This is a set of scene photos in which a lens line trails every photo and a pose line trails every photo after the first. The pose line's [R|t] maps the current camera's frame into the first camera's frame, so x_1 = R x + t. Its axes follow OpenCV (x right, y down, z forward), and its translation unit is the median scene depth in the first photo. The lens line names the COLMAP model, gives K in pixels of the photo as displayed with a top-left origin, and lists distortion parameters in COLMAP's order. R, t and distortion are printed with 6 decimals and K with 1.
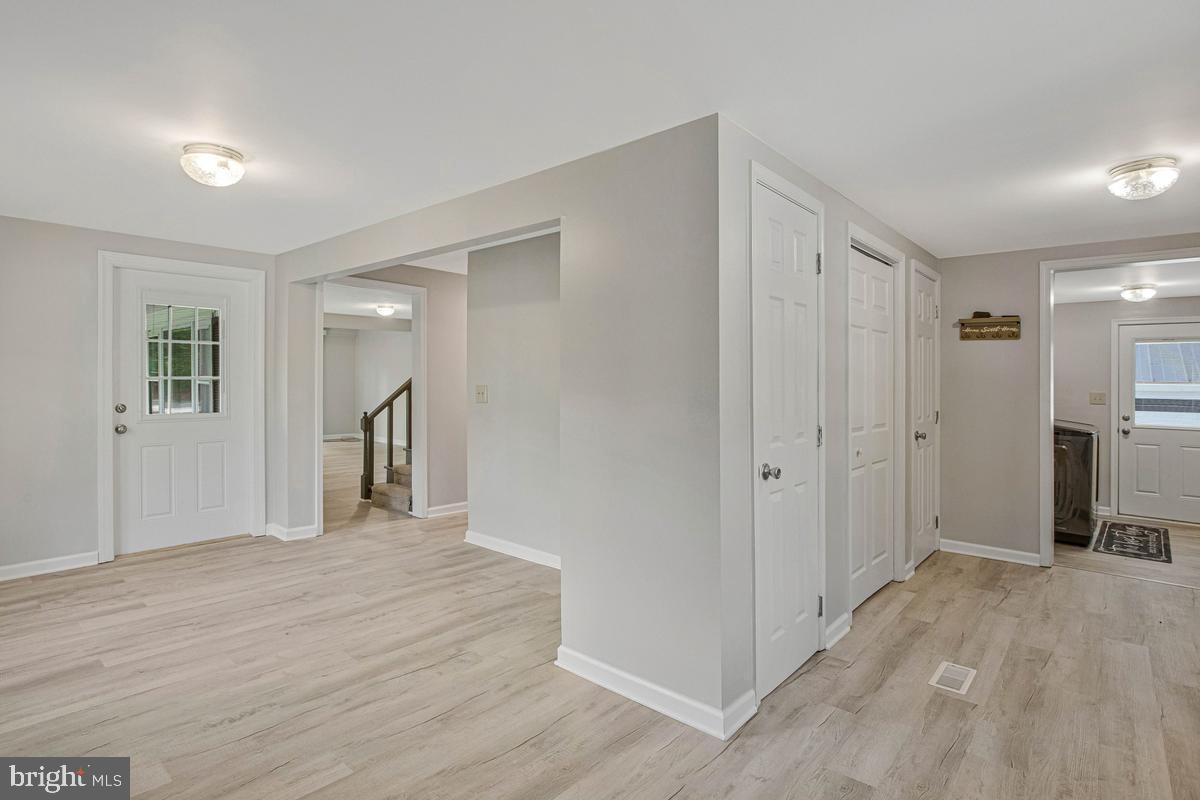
lens RADIAL K [[607.6, 0, 594.7], [0, 607.6, 386.8], [0, 0, 1]] dist [-0.059871, 0.024723]
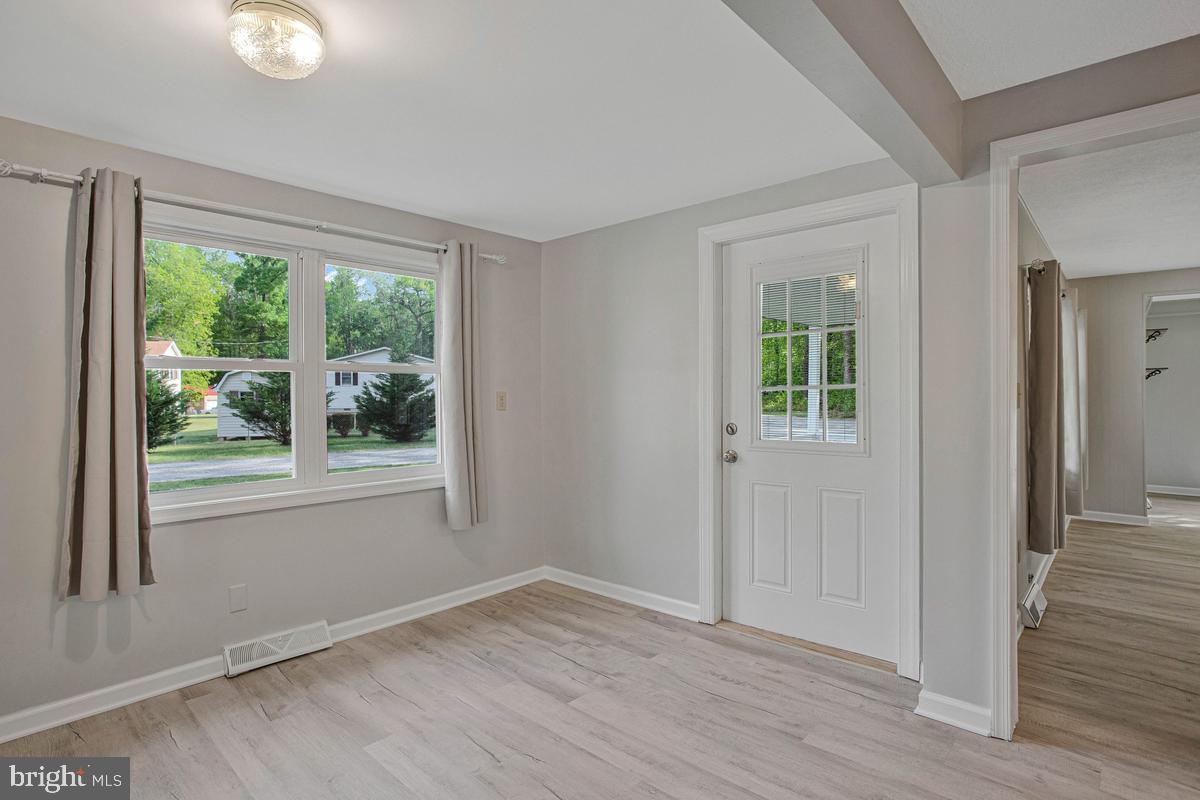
lens RADIAL K [[605.4, 0, 590.1], [0, 605.4, 399.2], [0, 0, 1]] dist [-0.070981, 0.033986]
pose [[-0.026624, -0.006006, -0.999627, -0.022887], [-0.006306, 0.999963, -0.005840, 0.004269], [0.999626, 0.006148, -0.026660, 0.738293]]
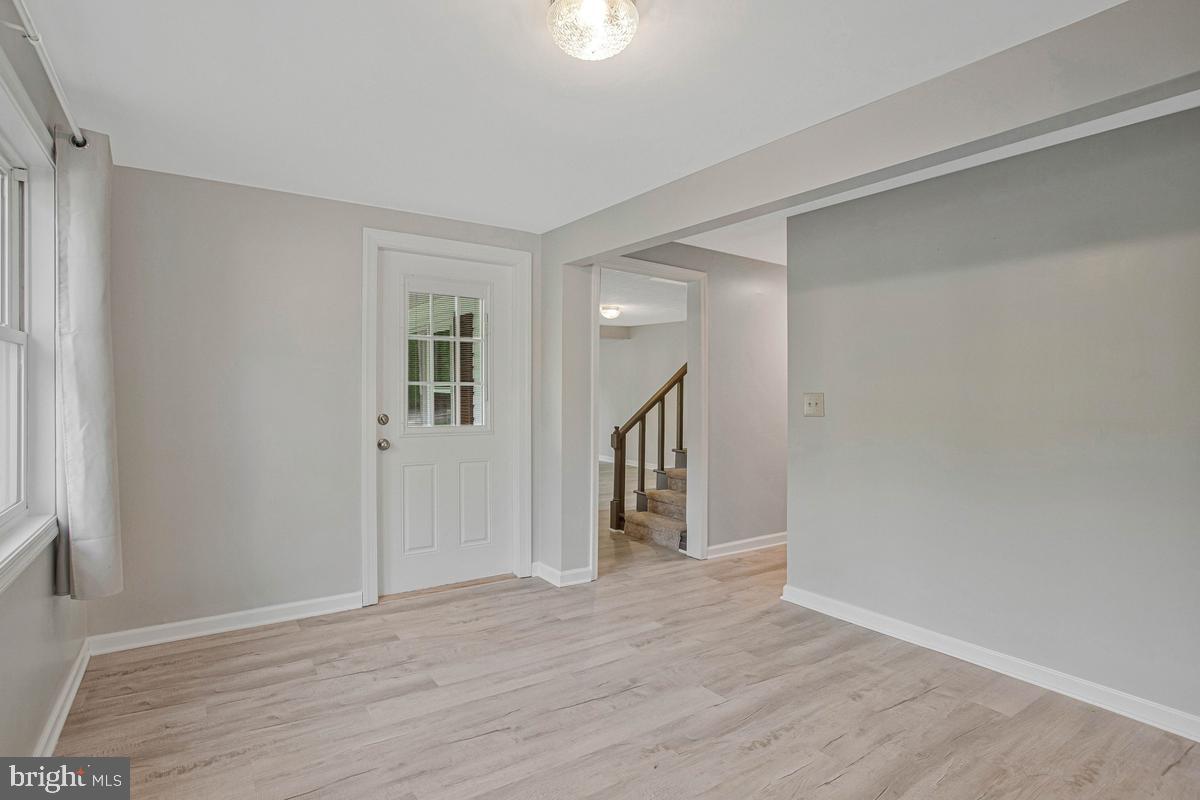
lens RADIAL K [[605.4, 0, 590.1], [0, 605.4, 399.2], [0, 0, 1]] dist [-0.070981, 0.033986]
pose [[0.968214, 0.001295, -0.250121, -0.274528], [-0.002084, 0.999994, -0.002891, 0.009061], [0.250115, 0.003320, 0.968210, 0.227054]]
